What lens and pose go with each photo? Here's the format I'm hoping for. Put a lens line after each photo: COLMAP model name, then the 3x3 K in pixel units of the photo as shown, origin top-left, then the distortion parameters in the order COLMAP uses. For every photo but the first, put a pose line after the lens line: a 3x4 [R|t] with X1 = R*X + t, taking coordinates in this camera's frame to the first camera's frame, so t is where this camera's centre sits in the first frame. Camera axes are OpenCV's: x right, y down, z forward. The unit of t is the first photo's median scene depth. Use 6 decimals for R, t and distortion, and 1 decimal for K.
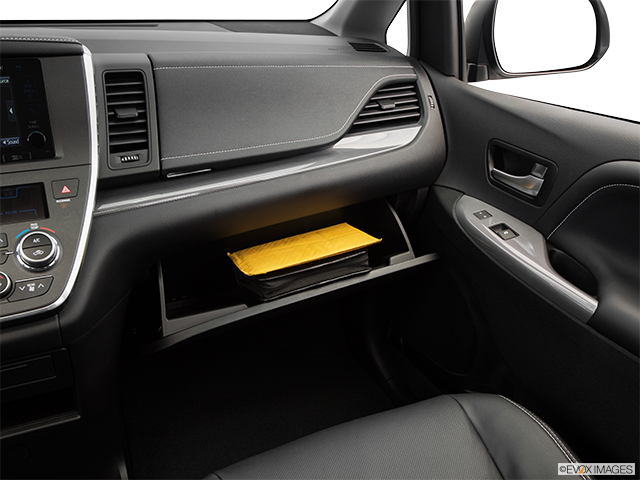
lens RADIAL K [[609.7, 0, 311.0], [0, 609.7, 239.0], [0, 0, 1]] dist [-0.050386, 0.007771]
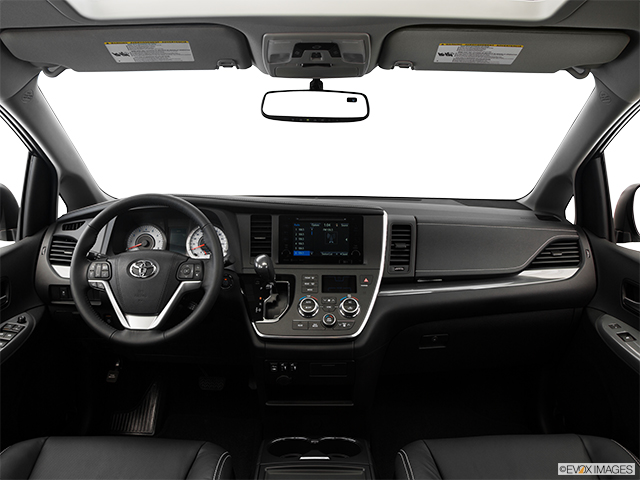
lens RADIAL K [[480.6, 0, 320.0], [0, 480.6, 240.0], [0, 0, 1]] dist [-0.128751, 0.065190]
pose [[0.904473, 0.059083, -0.422418, 0.100066], [-0.160425, 0.964763, -0.208559, 0.127995], [0.395211, 0.256403, 0.882080, -0.425531]]
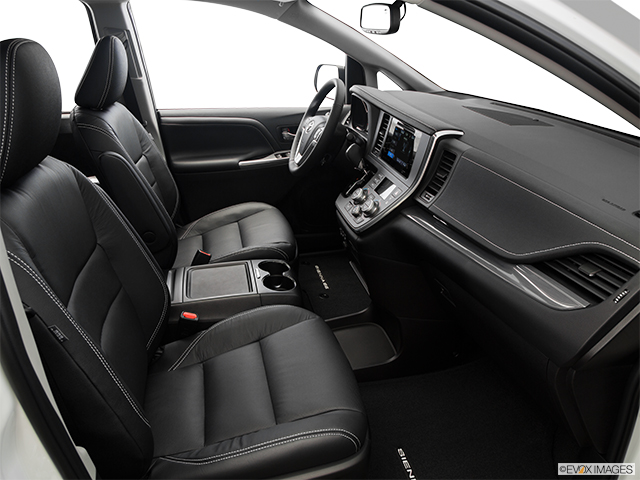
lens RADIAL K [[480.6, 0, 320.0], [0, 480.6, 240.0], [0, 0, 1]] dist [-0.128751, 0.065190]
pose [[-0.225491, 0.381413, -0.896481, 1.033519], [-0.401267, 0.802145, 0.442208, -0.504858], [0.887772, 0.459442, -0.027828, 0.801693]]
